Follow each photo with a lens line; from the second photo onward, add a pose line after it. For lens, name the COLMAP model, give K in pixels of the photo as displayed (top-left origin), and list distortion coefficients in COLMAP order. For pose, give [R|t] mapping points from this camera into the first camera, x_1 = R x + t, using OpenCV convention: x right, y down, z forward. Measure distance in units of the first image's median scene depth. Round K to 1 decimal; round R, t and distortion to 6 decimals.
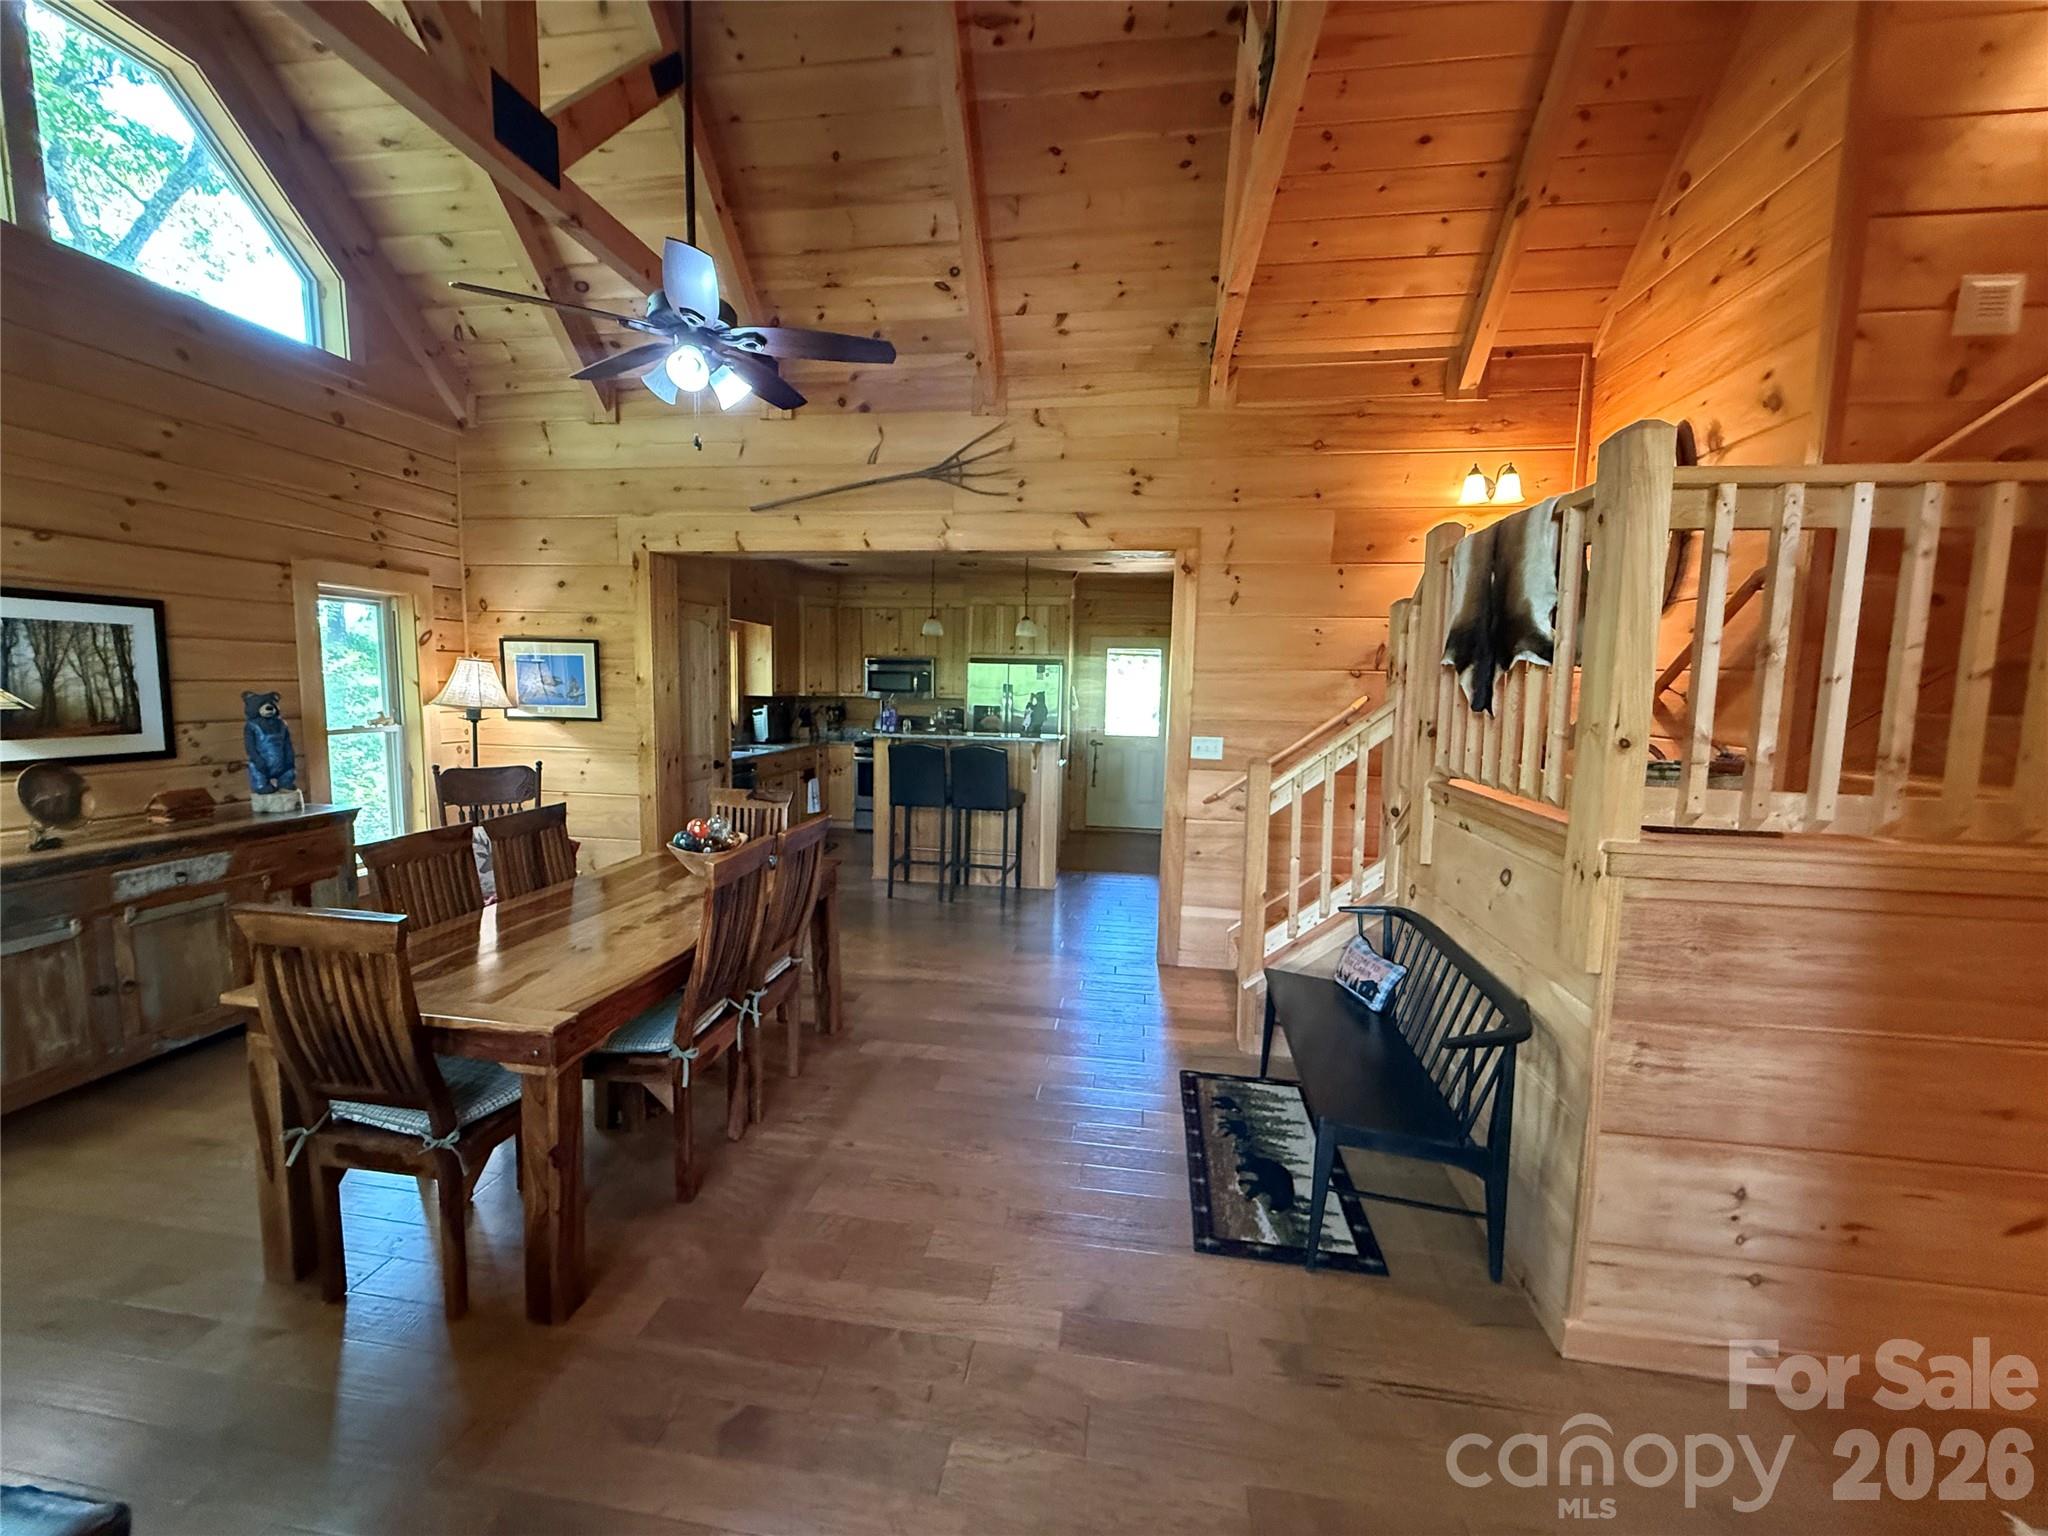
lens RADIAL K [[814.9, 0, 1021.2], [0, 814.9, 767.3], [0, 0, 1]] dist [0.001590, -0.000461]
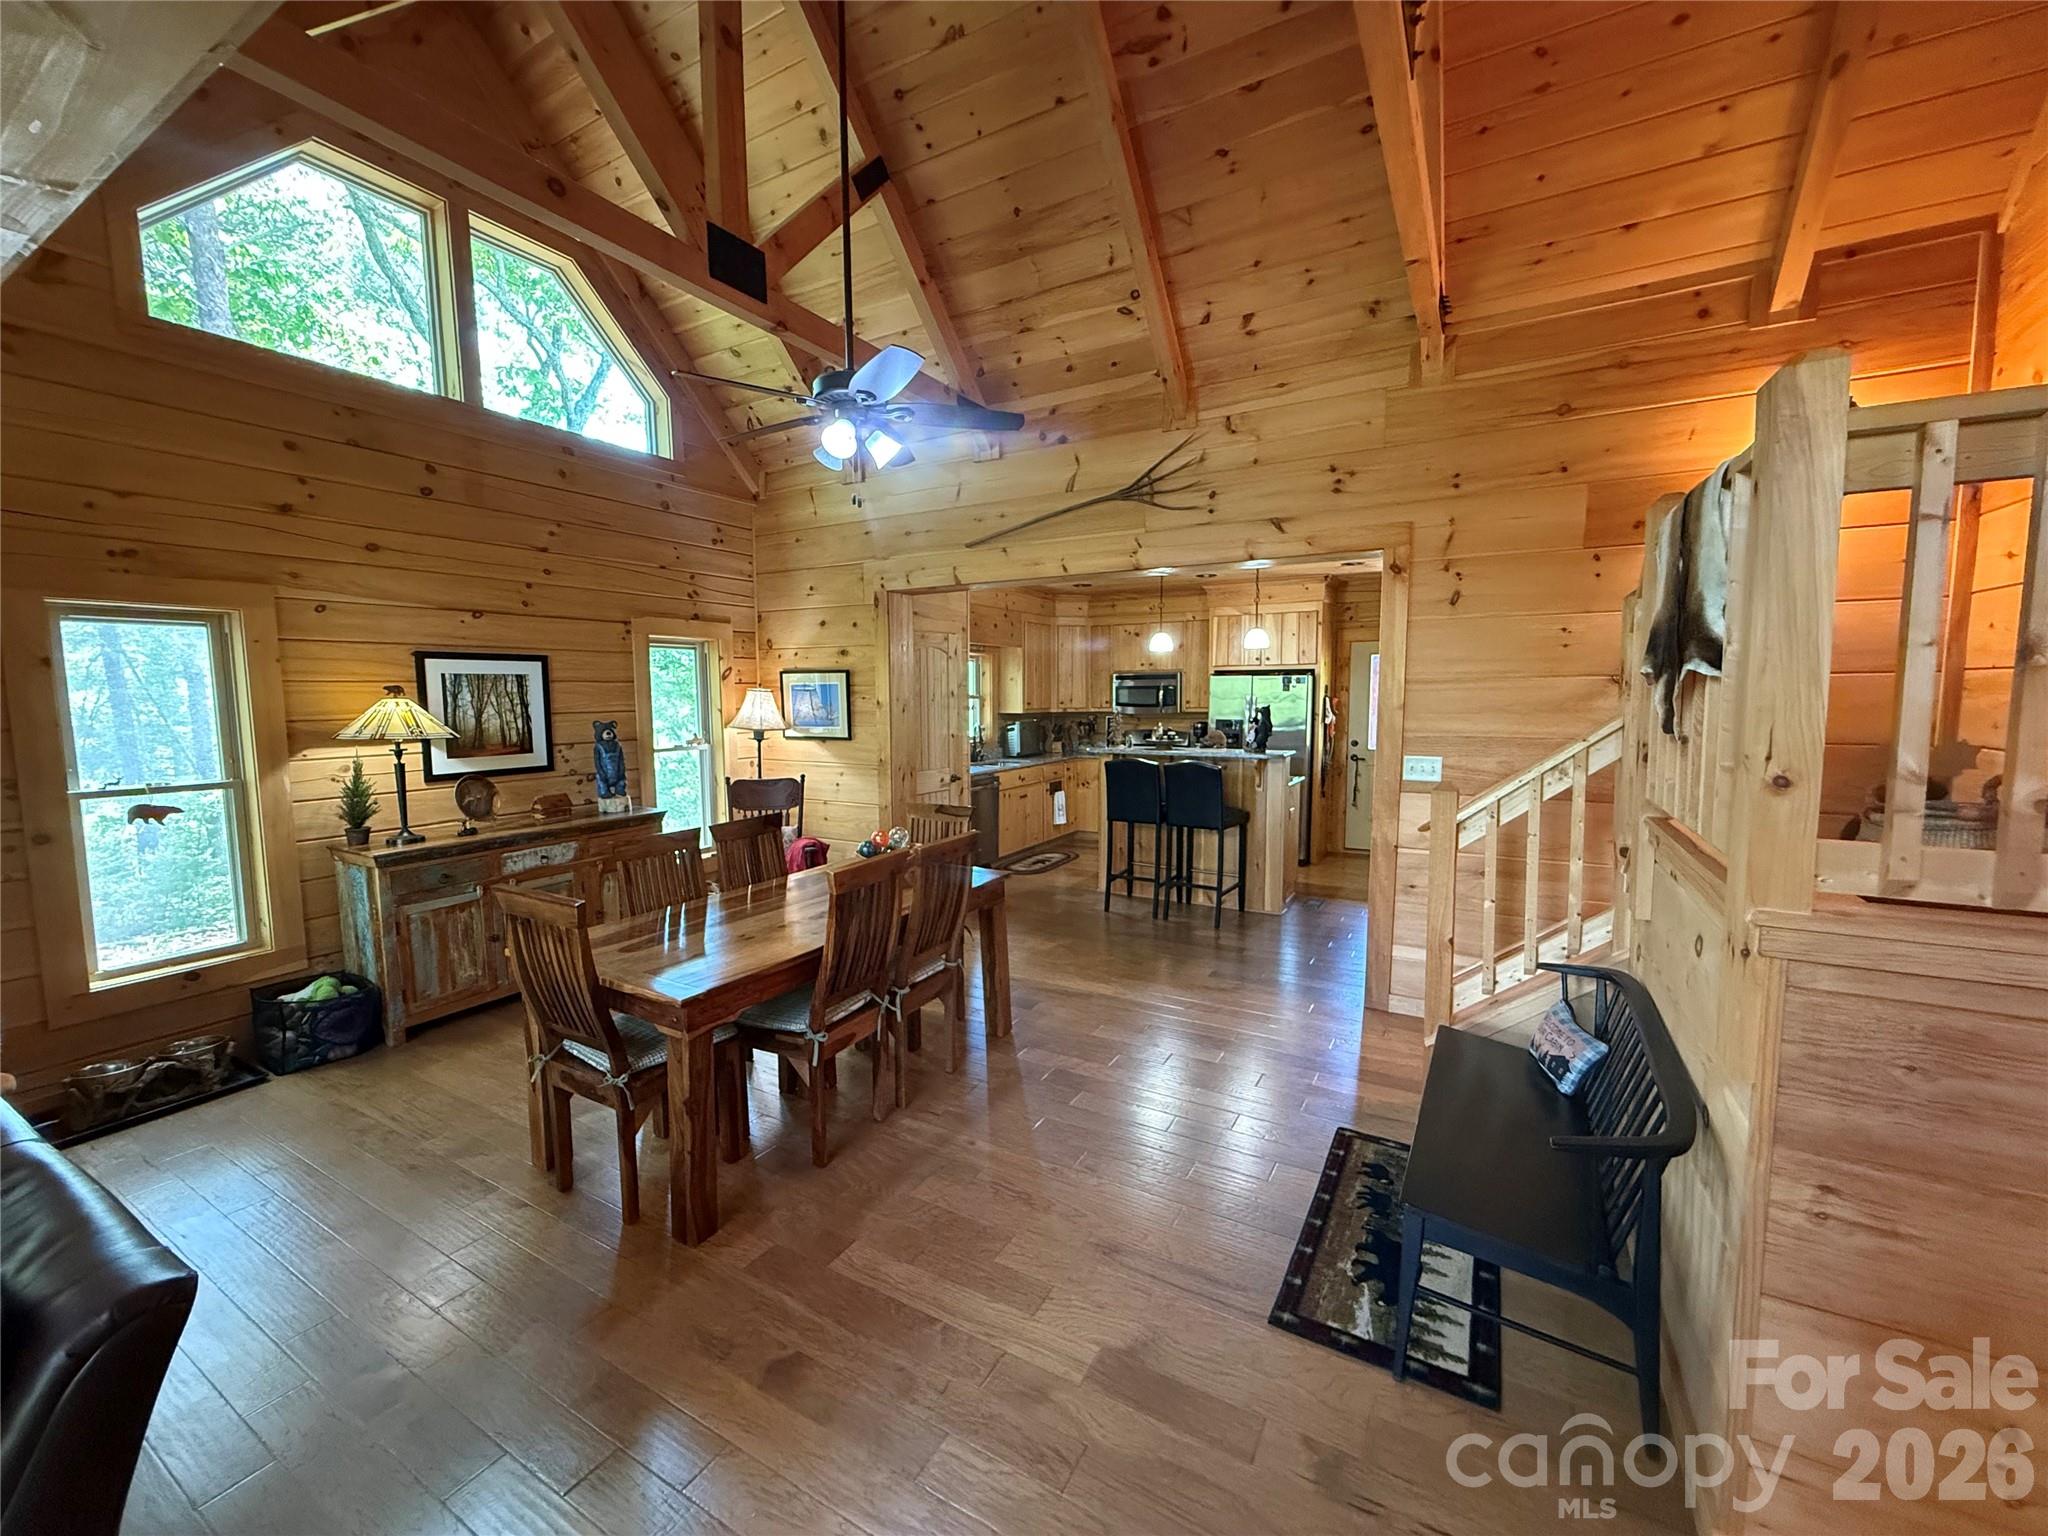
lens RADIAL K [[814.9, 0, 1021.8], [0, 814.9, 767.6], [0, 0, 1]] dist [0.001590, -0.000461]
pose [[0.930964, 0.008195, -0.365018, 0.190403], [-0.012693, 0.999870, -0.009924, -0.013754], [0.364889, 0.013872, 0.930948, 0.022297]]
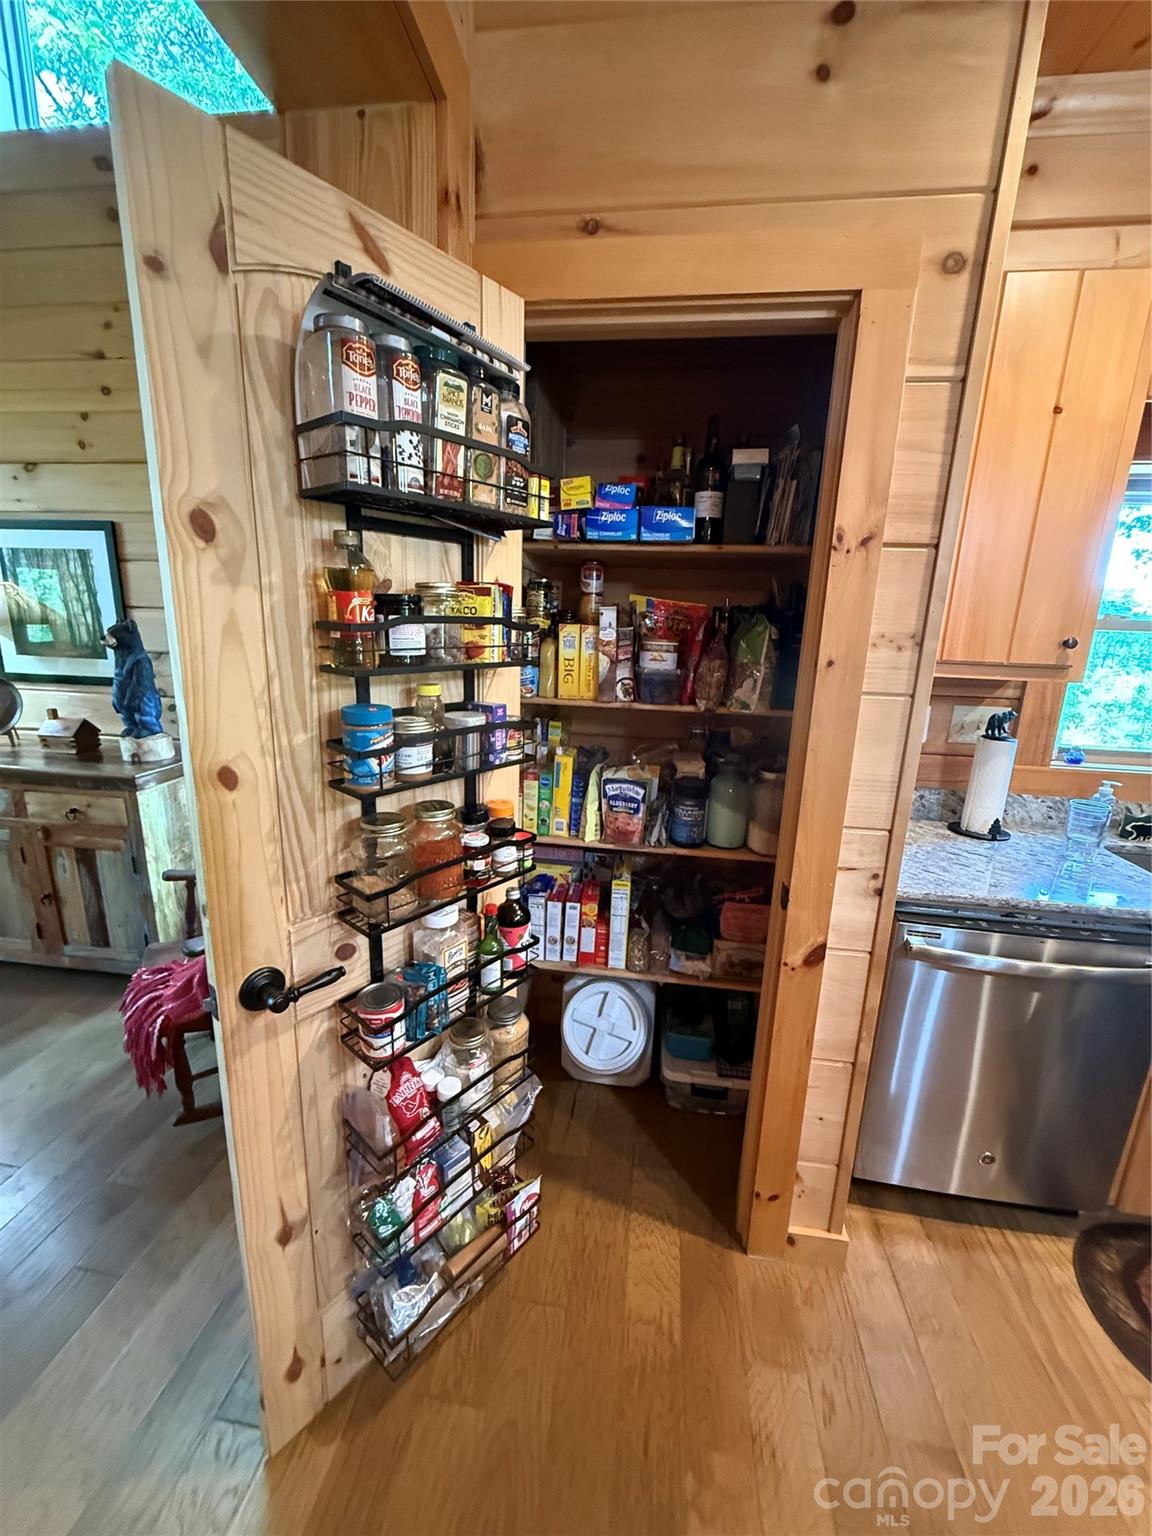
lens RADIAL K [[611.2, 0, 576.9], [0, 611.2, 766.1], [0, 0, 1]] dist [0.001590, -0.000461]
pose [[0.010461, 0.204876, -0.978732, -0.289843], [-0.138182, 0.969691, 0.201506, -0.148541], [0.990352, 0.133135, 0.038454, 1.578912]]
